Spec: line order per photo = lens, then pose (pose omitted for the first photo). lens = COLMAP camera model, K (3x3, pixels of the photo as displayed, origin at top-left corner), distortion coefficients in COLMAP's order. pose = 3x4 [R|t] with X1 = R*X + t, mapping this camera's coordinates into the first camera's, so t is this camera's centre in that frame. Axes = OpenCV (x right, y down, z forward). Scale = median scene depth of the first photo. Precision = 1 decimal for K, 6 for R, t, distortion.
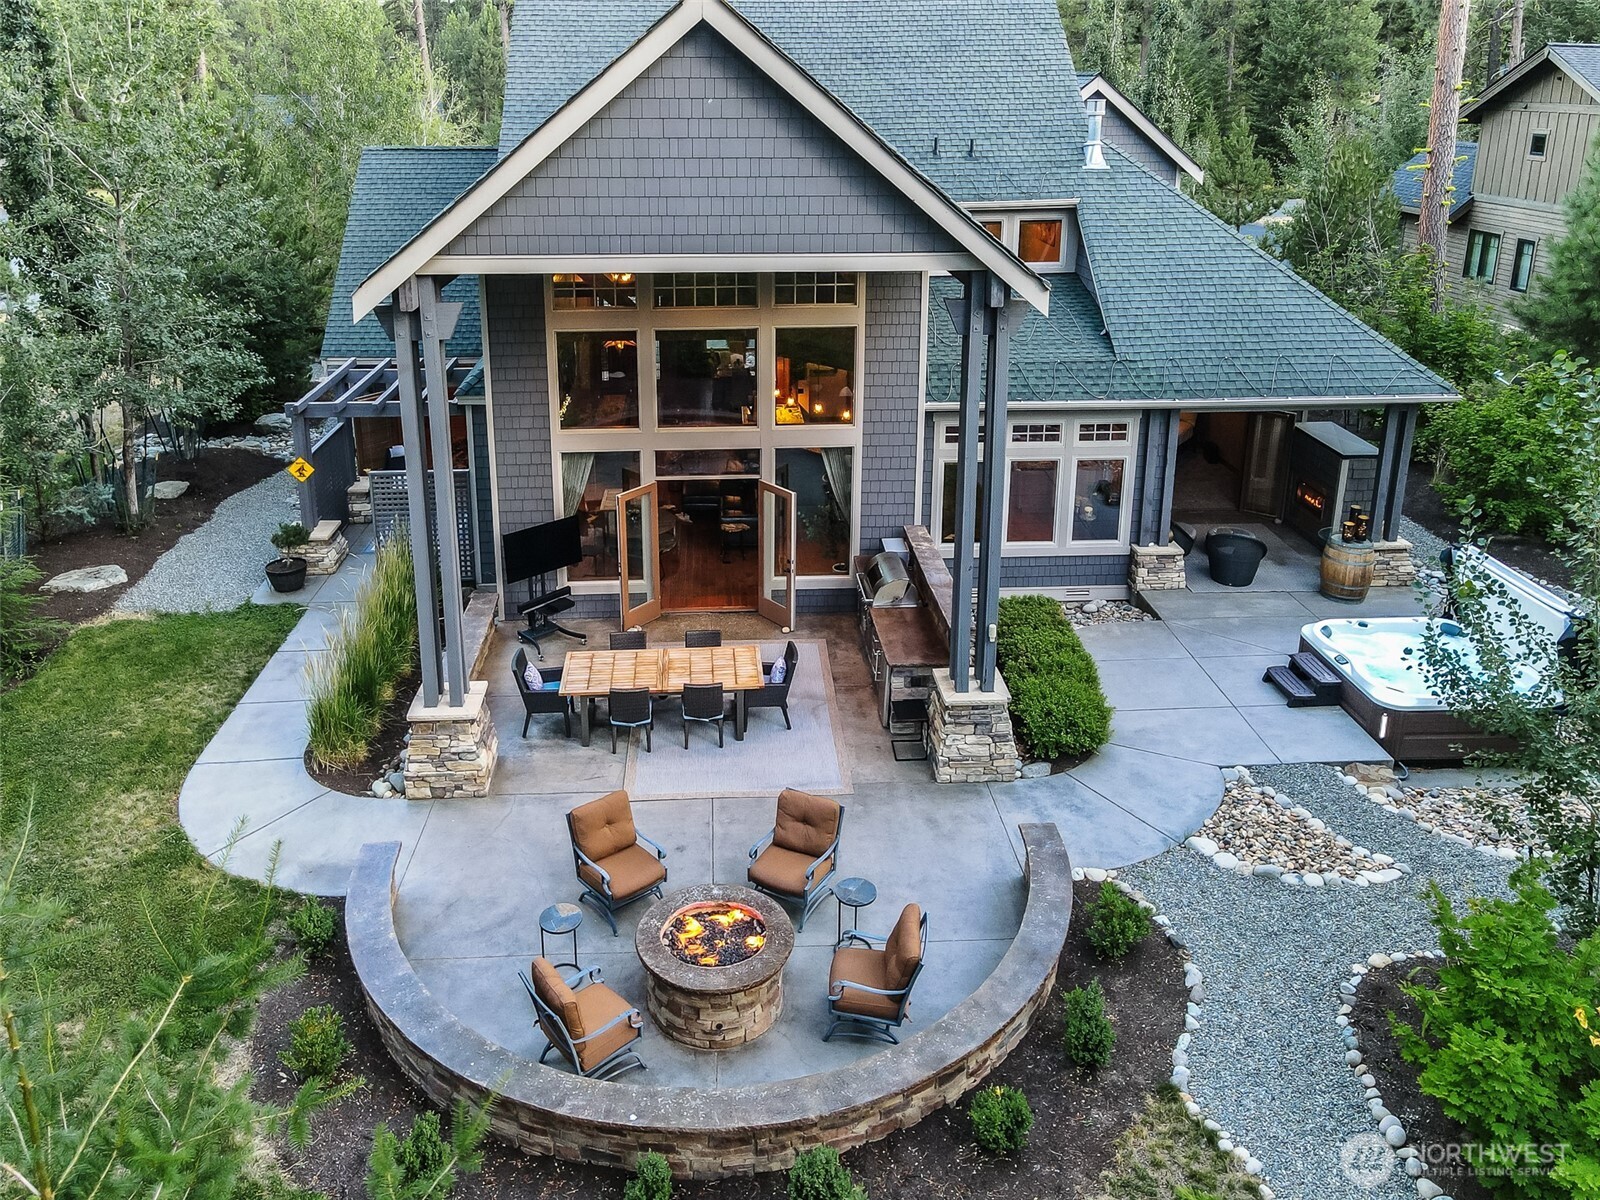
lens RADIAL K [[1224.1, 0, 767.2], [0, 1224.1, 509.5], [0, 0, 1]] dist [0.022700, -0.006801]
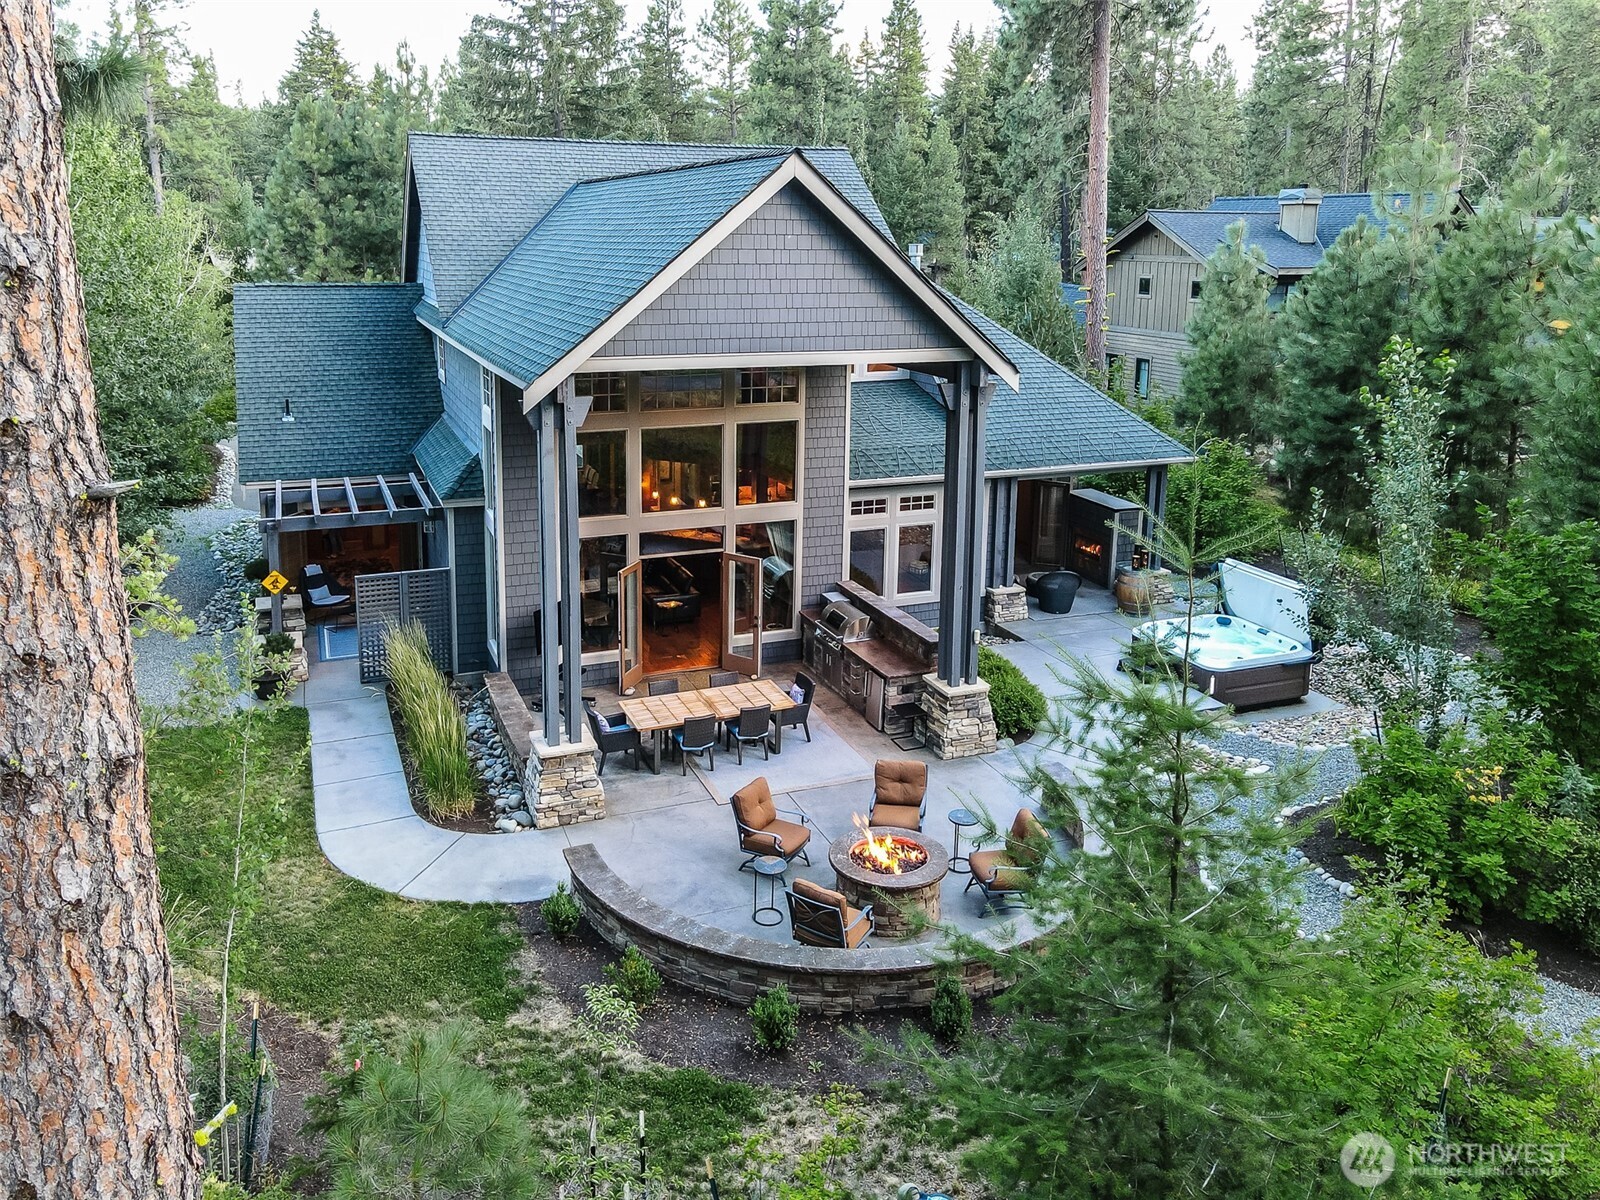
lens RADIAL K [[1246.7, 0, 790.9], [0, 1246.7, 516.2], [0, 0, 1]] dist [0.007697, 0.005825]
pose [[0.945500, -0.066743, 0.318707, -0.395336], [0.094991, 0.992731, -0.073910, 0.047807], [-0.311457, 0.100156, 0.944967, -0.206706]]
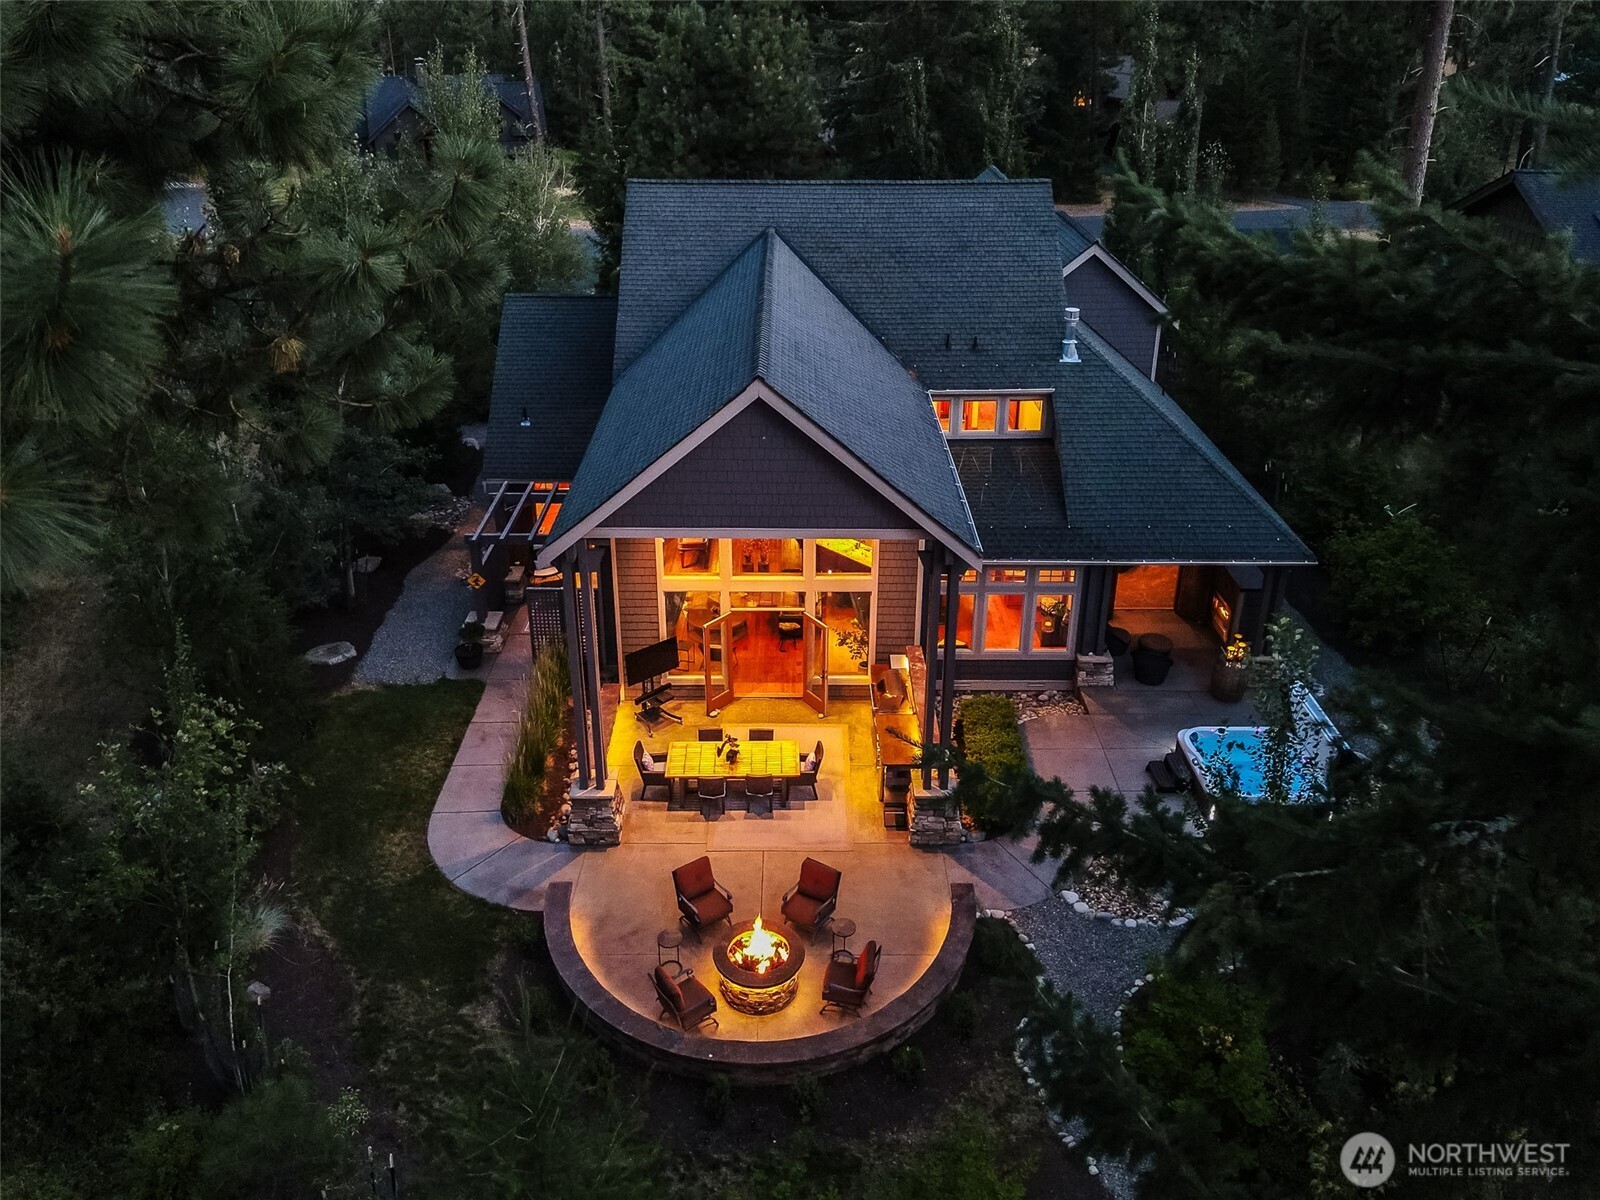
lens RADIAL K [[1216.3, 0, 800.0], [0, 1216.3, 600.0], [0, 0, 1]] dist [0.010759, 0.001045]
pose [[0.998913, 0.028039, -0.037242, 0.047494], [-0.022040, 0.988026, 0.152707, -0.297111], [0.041078, -0.151720, 0.987569, -0.449045]]
